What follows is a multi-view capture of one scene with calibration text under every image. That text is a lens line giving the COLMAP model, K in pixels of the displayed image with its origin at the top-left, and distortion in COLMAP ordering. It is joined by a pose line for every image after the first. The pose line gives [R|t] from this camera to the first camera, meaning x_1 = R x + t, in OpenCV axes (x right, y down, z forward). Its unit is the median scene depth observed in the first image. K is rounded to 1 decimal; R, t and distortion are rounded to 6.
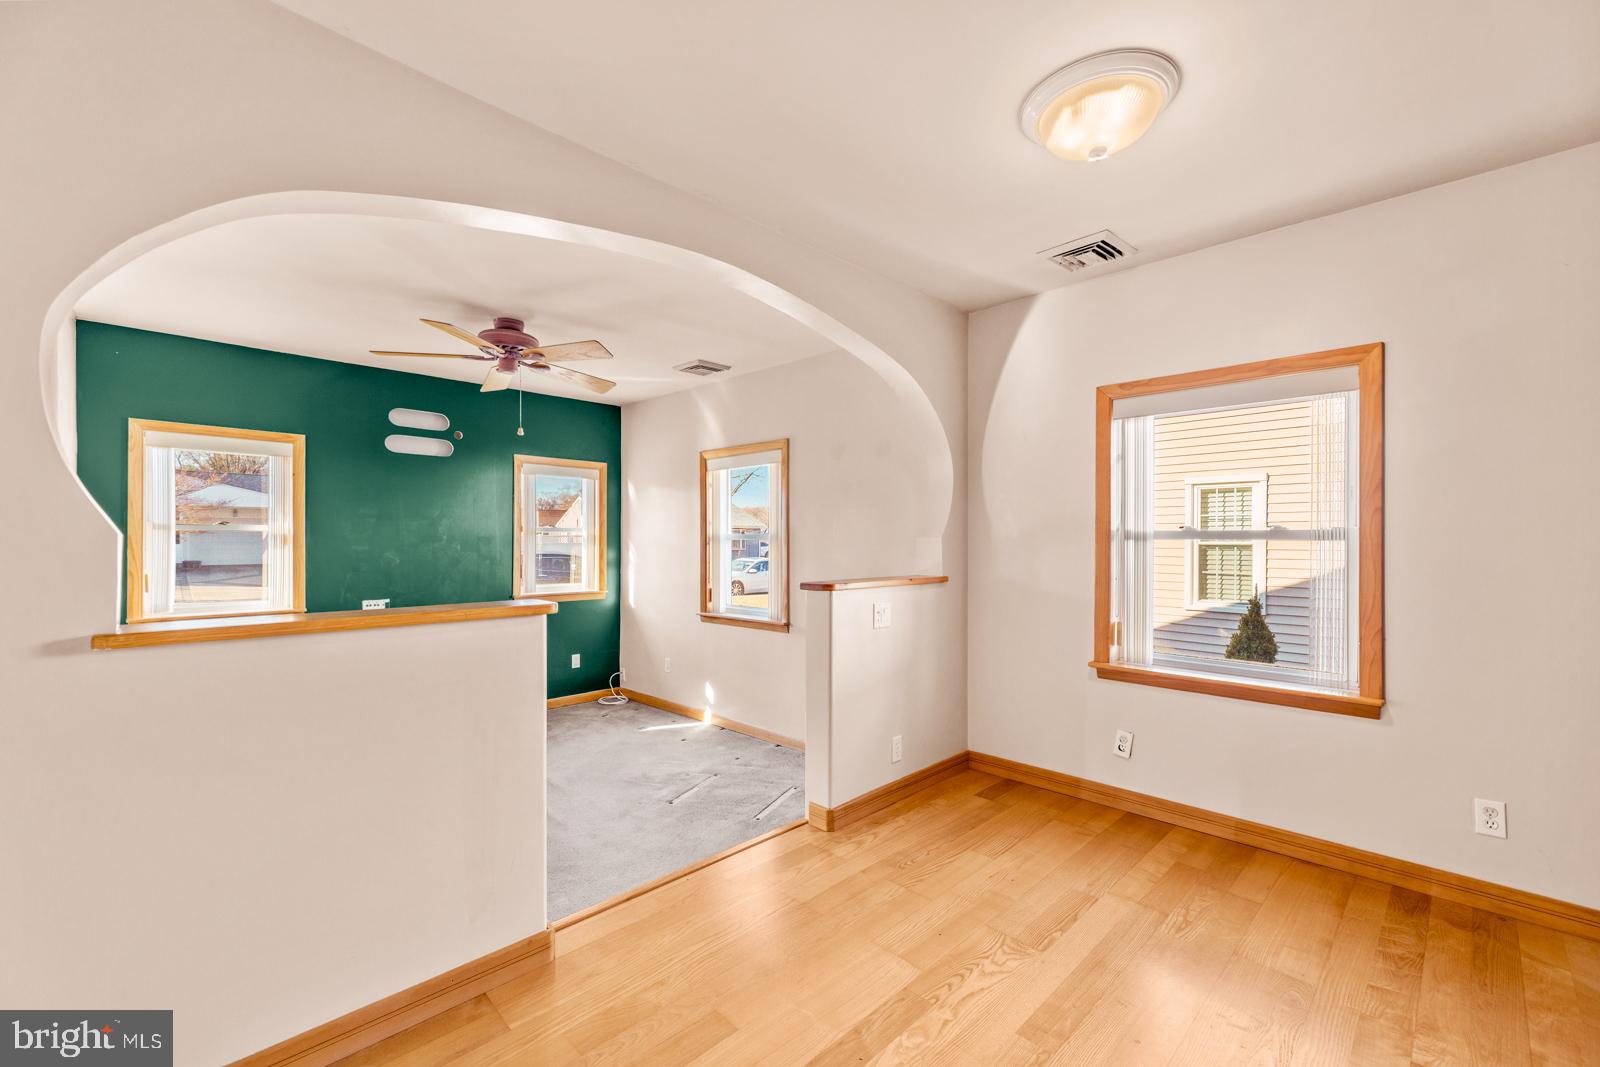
lens RADIAL K [[652.6, 0, 810.4], [0, 652.6, 542.3], [0, 0, 1]] dist [-0.004204, -0.000100]
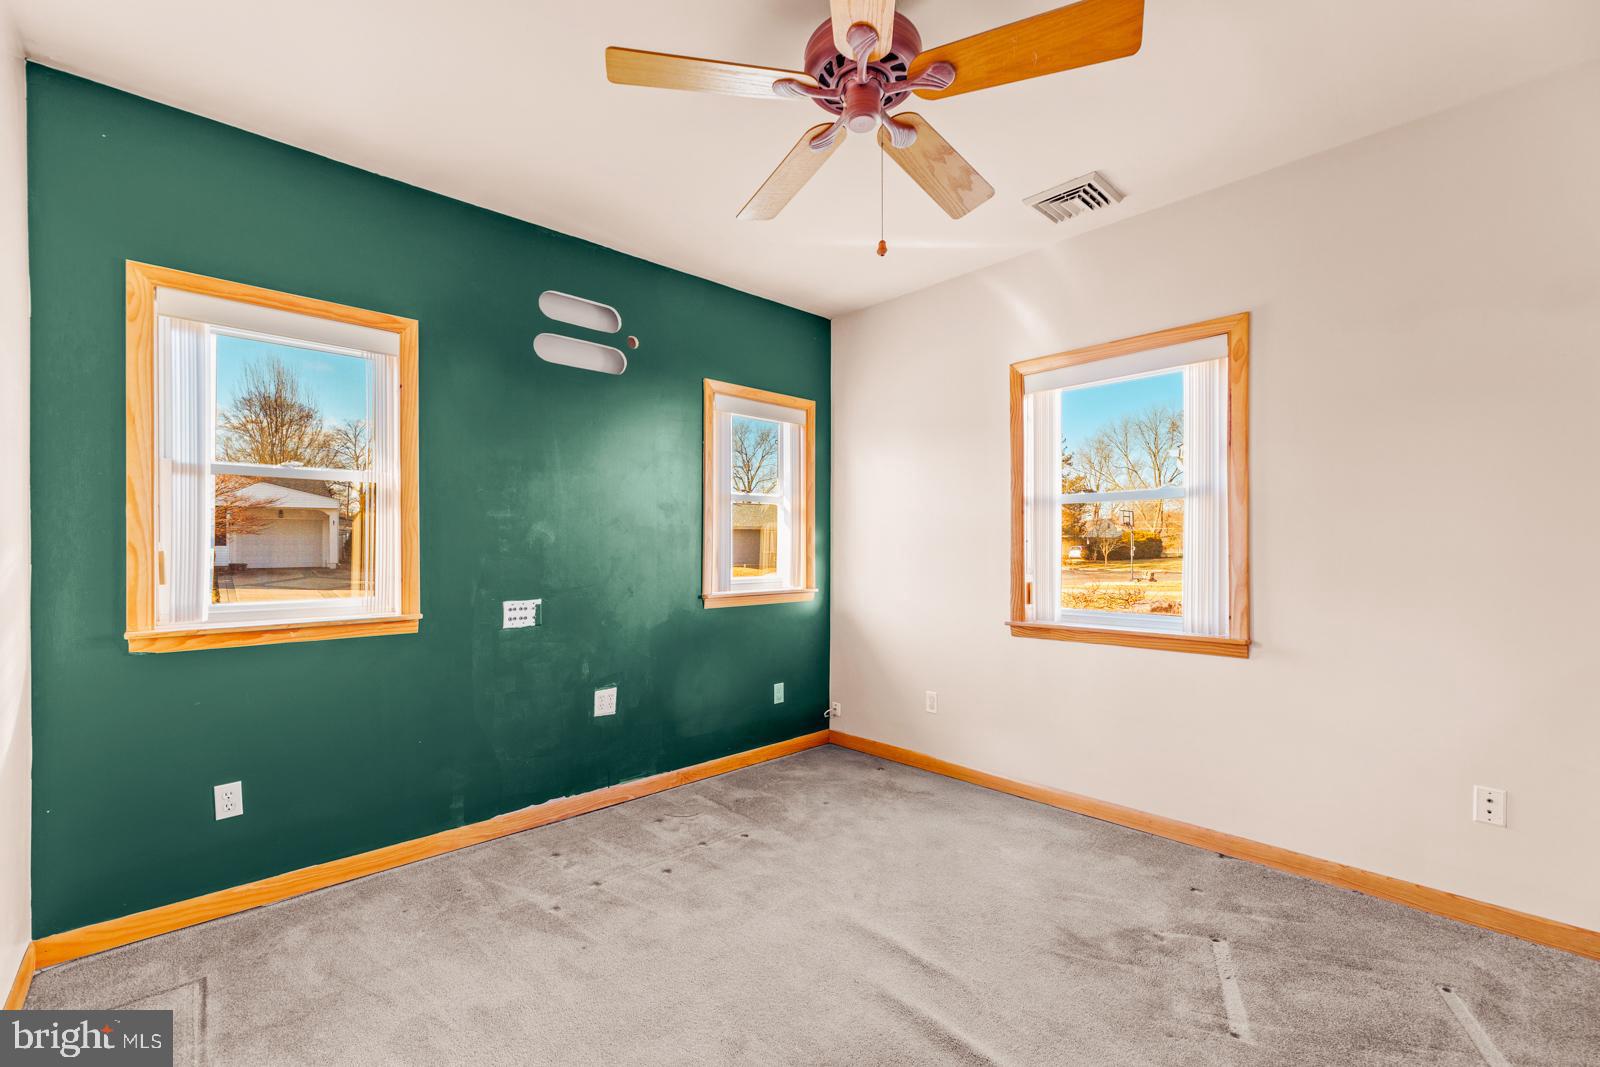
lens RADIAL K [[652.6, 0, 783.4], [0, 652.6, 554.3], [0, 0, 1]] dist [-0.004204, -0.000100]
pose [[0.998037, -0.003481, -0.062537, -0.356466], [0.004107, 0.999943, 0.009892, 0.037302], [0.062499, -0.010129, 0.997994, 0.372680]]
